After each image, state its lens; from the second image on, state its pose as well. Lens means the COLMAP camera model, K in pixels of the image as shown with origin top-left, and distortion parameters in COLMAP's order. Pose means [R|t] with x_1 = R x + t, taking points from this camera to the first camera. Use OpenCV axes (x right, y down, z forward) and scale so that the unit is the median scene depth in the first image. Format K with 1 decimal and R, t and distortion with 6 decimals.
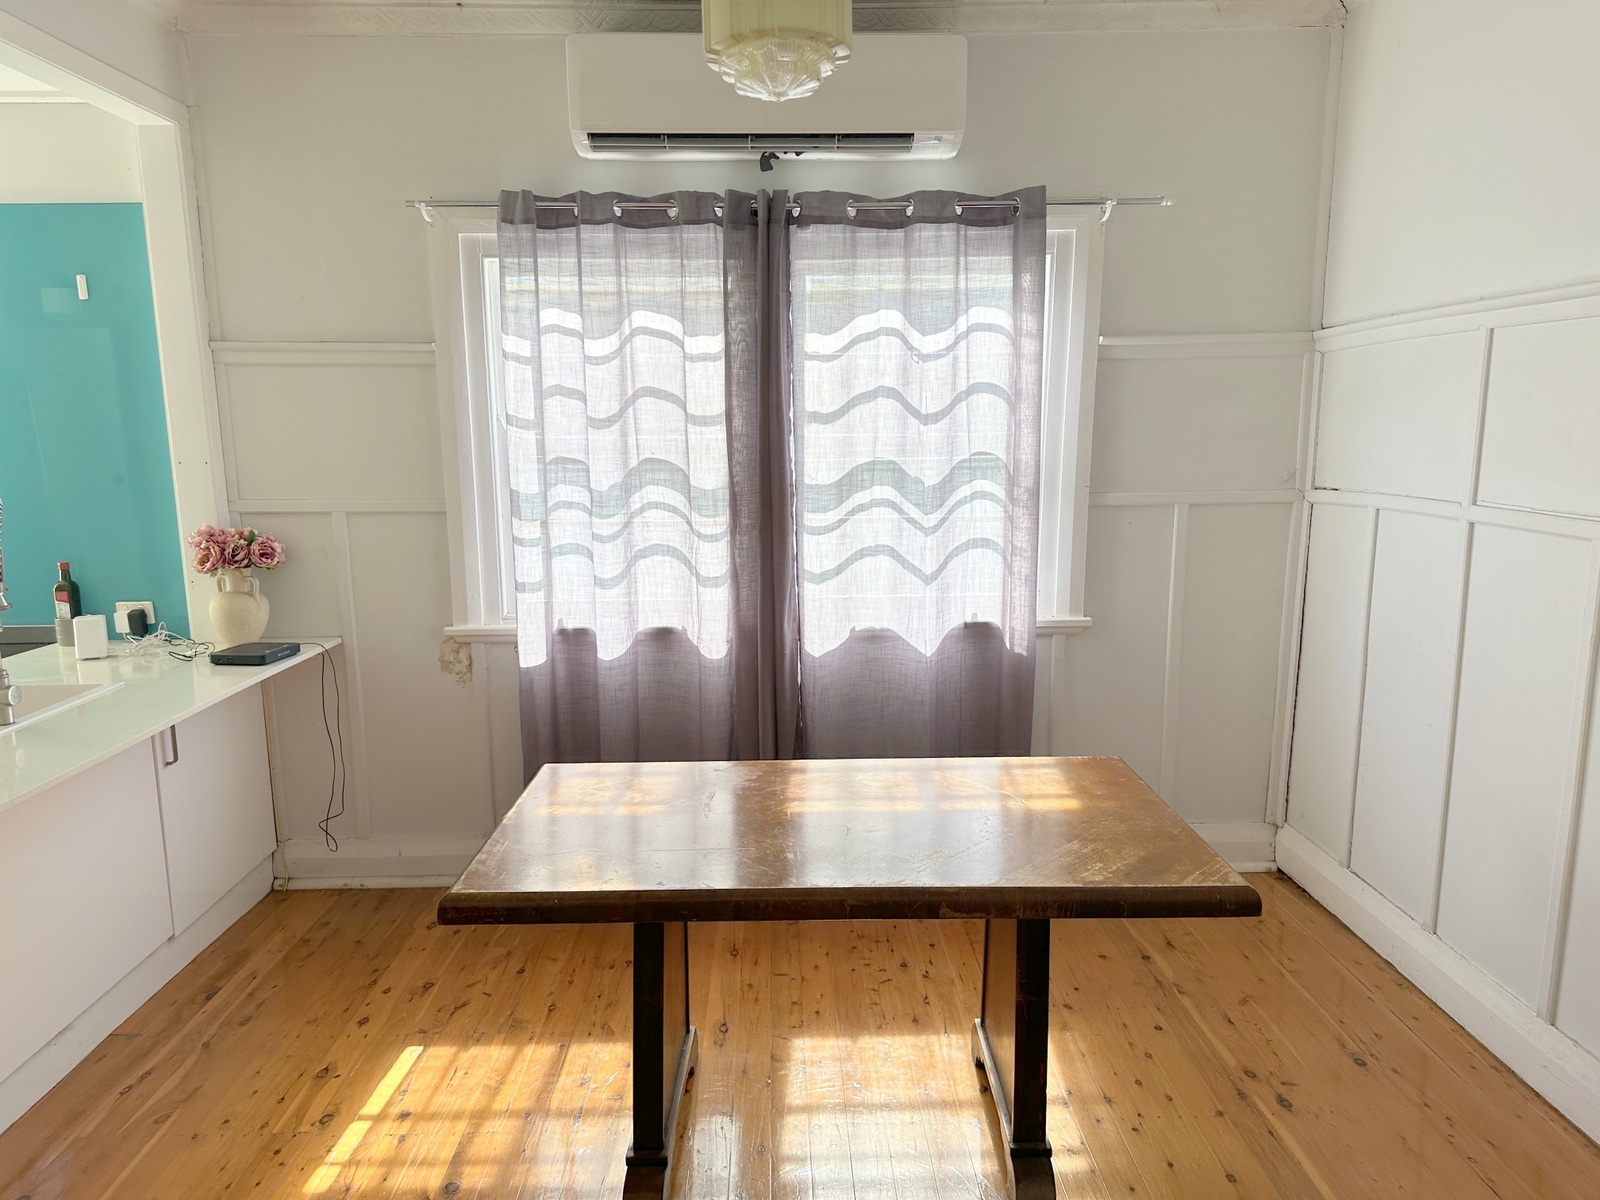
lens RADIAL K [[1110.1, 0, 800.0], [0, 1110.1, 600.0], [0, 0, 1]] dist [0.003235, -0.000559]
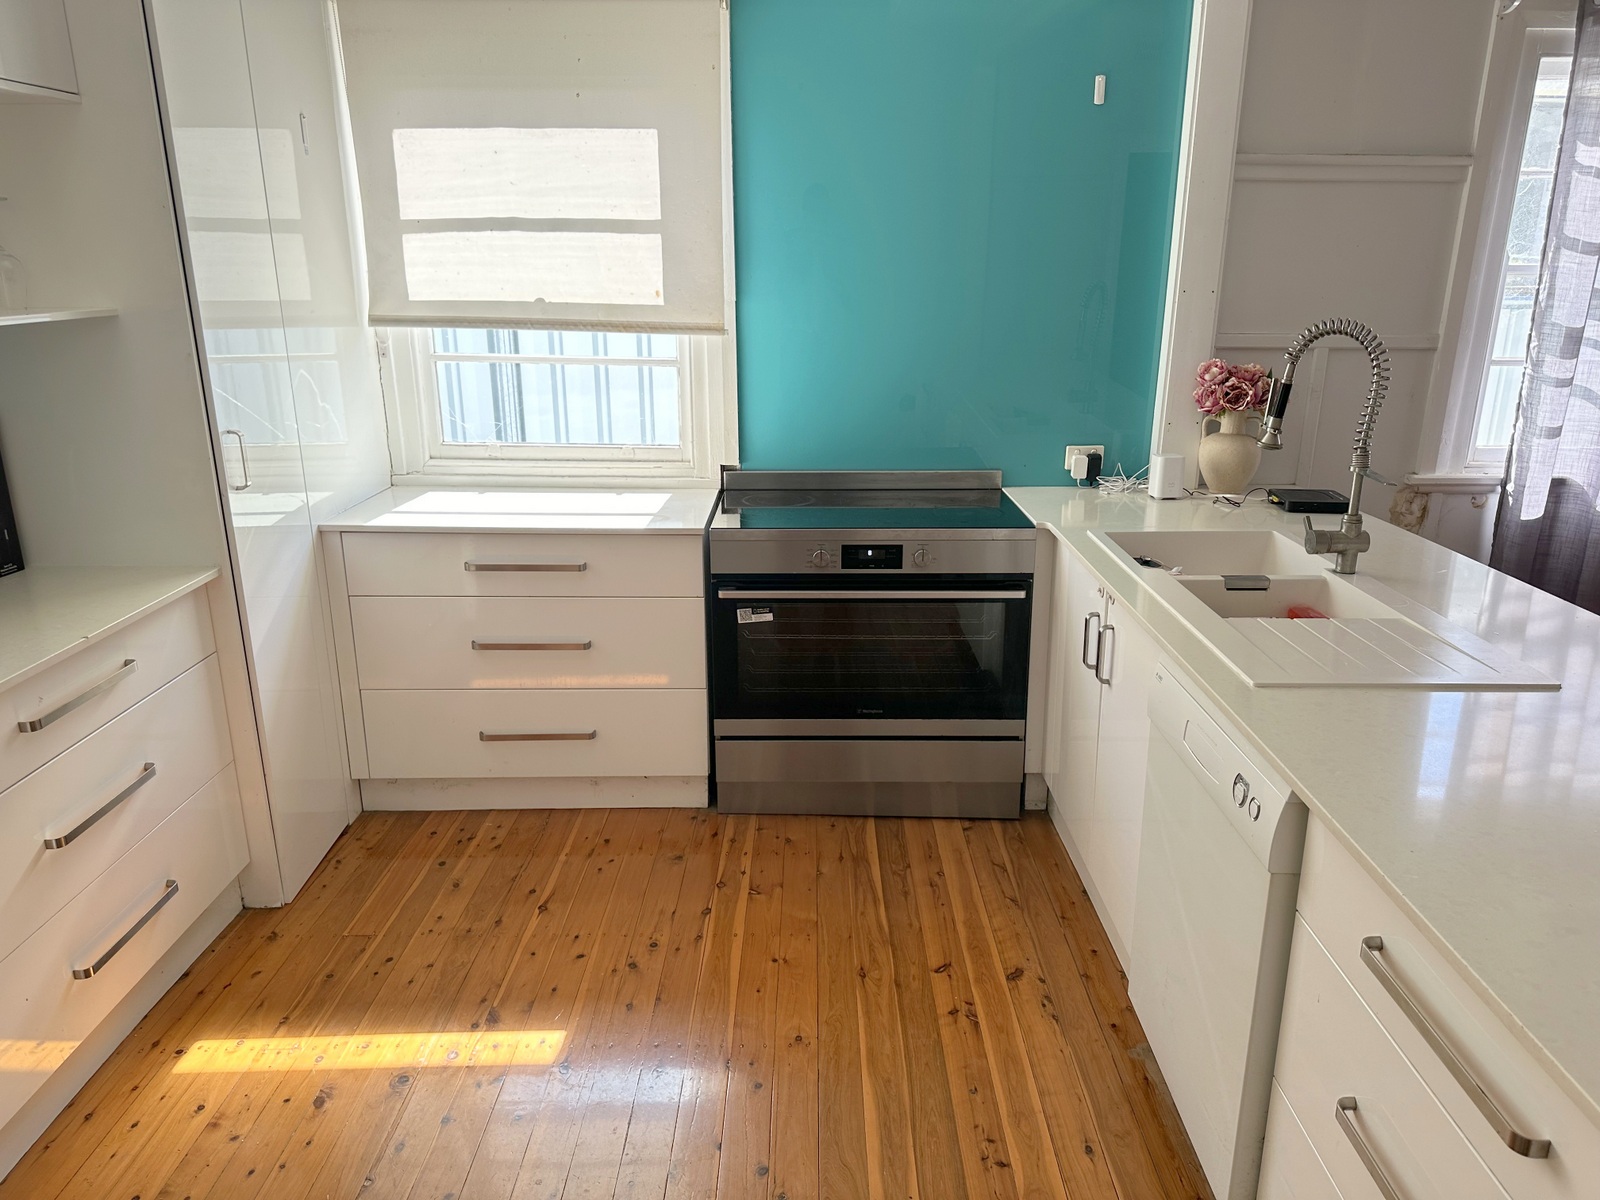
lens RADIAL K [[1110.1, 0, 800.0], [0, 1110.1, 600.0], [0, 0, 1]] dist [0.003235, -0.000559]
pose [[0.999790, 0.012256, -0.016423, -0.816243], [-0.010079, 0.991897, 0.126645, 0.015140], [0.017842, -0.126453, 0.991812, 0.051611]]
